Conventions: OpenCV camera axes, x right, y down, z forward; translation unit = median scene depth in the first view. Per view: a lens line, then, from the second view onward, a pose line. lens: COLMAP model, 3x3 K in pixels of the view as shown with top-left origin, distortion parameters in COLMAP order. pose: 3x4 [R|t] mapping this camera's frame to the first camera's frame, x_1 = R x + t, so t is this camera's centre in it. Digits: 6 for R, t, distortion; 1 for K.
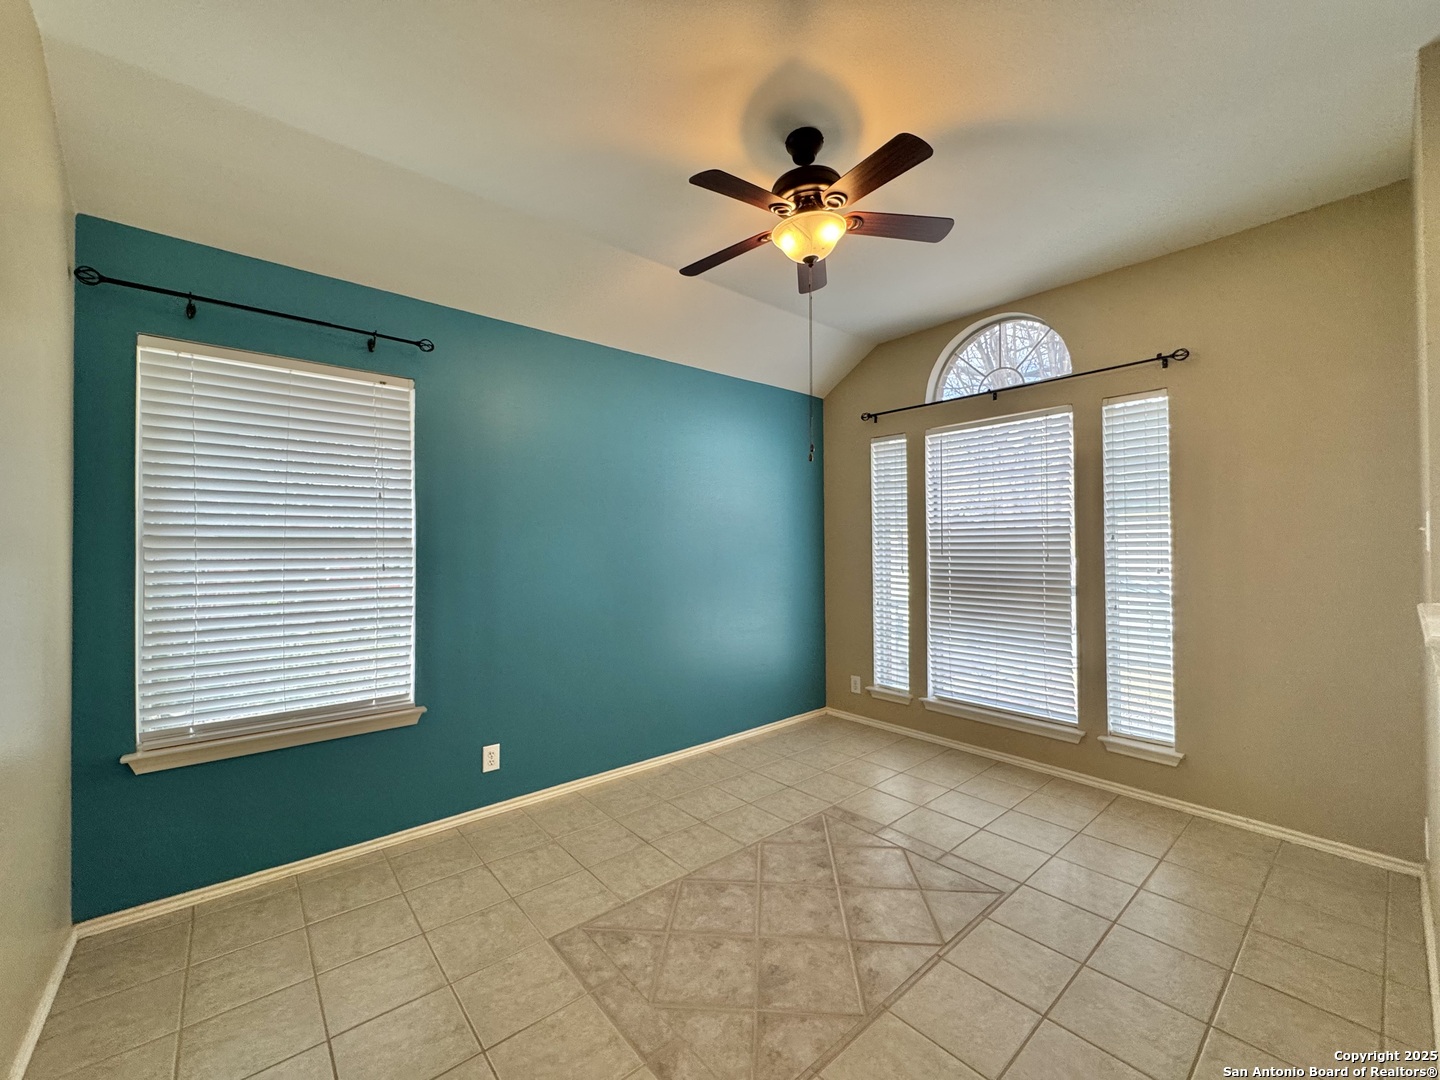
lens RADIAL K [[574.1, 0, 719.9], [0, 574.1, 539.6], [0, 0, 1]] dist [0.000468, 0.000031]
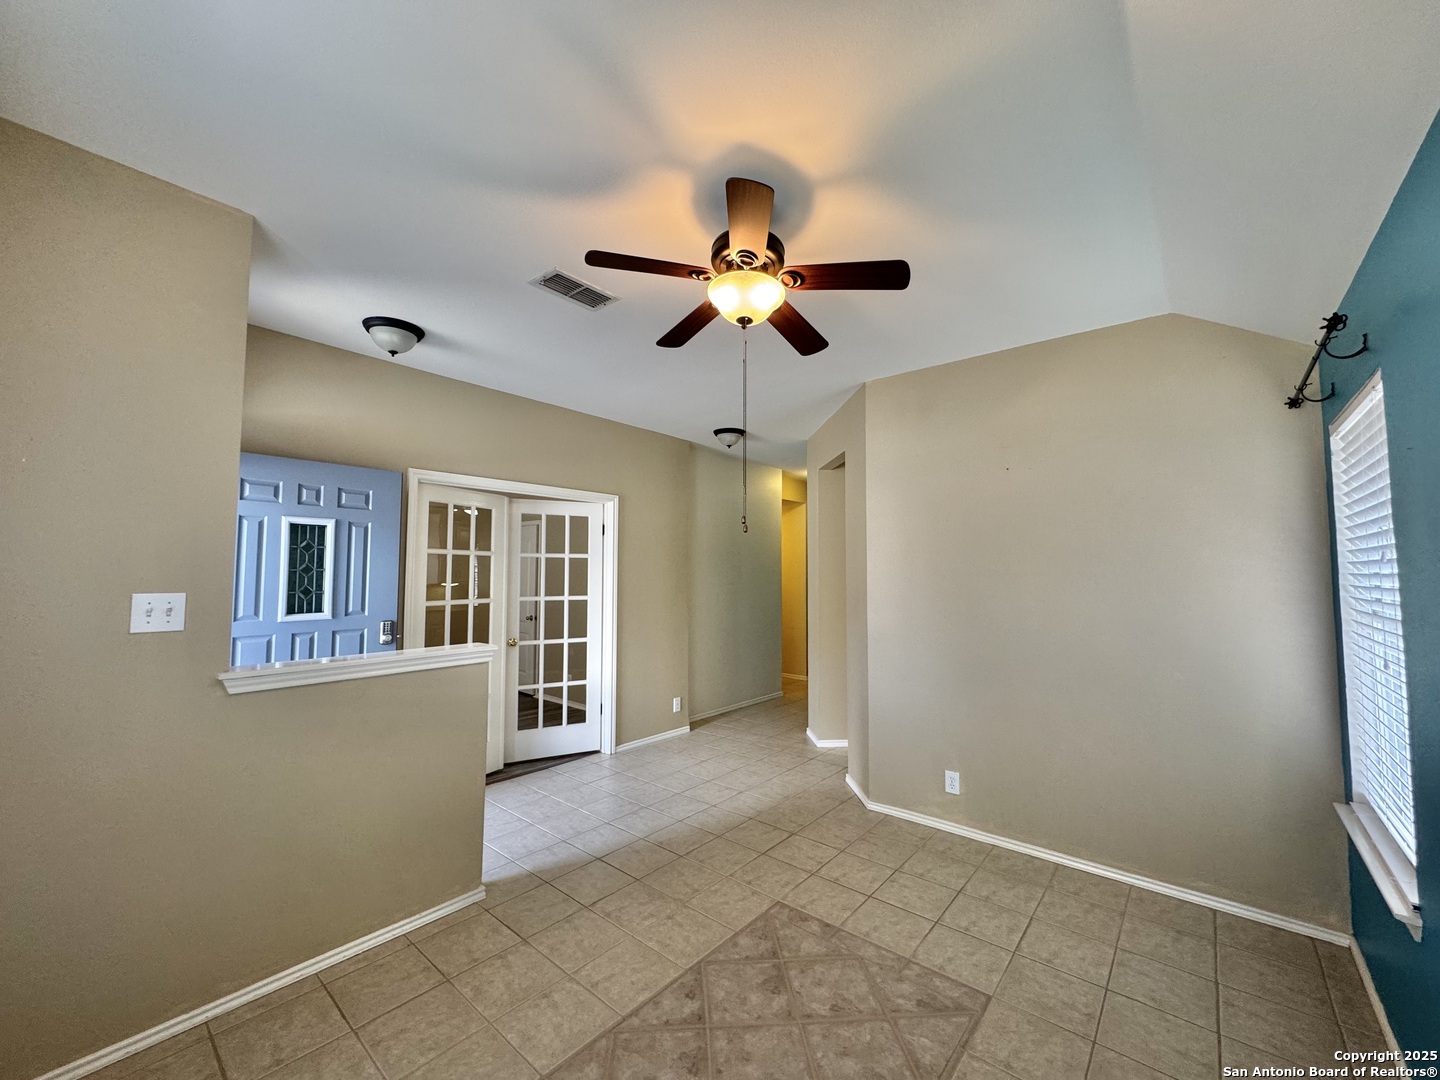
lens RADIAL K [[574.1, 0, 719.7], [0, 574.1, 536.4], [0, 0, 1]] dist [0.000468, 0.000031]
pose [[-0.986600, -0.010810, -0.162797, 0.395019], [-0.001104, 0.998222, -0.059590, -0.086998], [0.163151, -0.058611, -0.984859, 2.132658]]
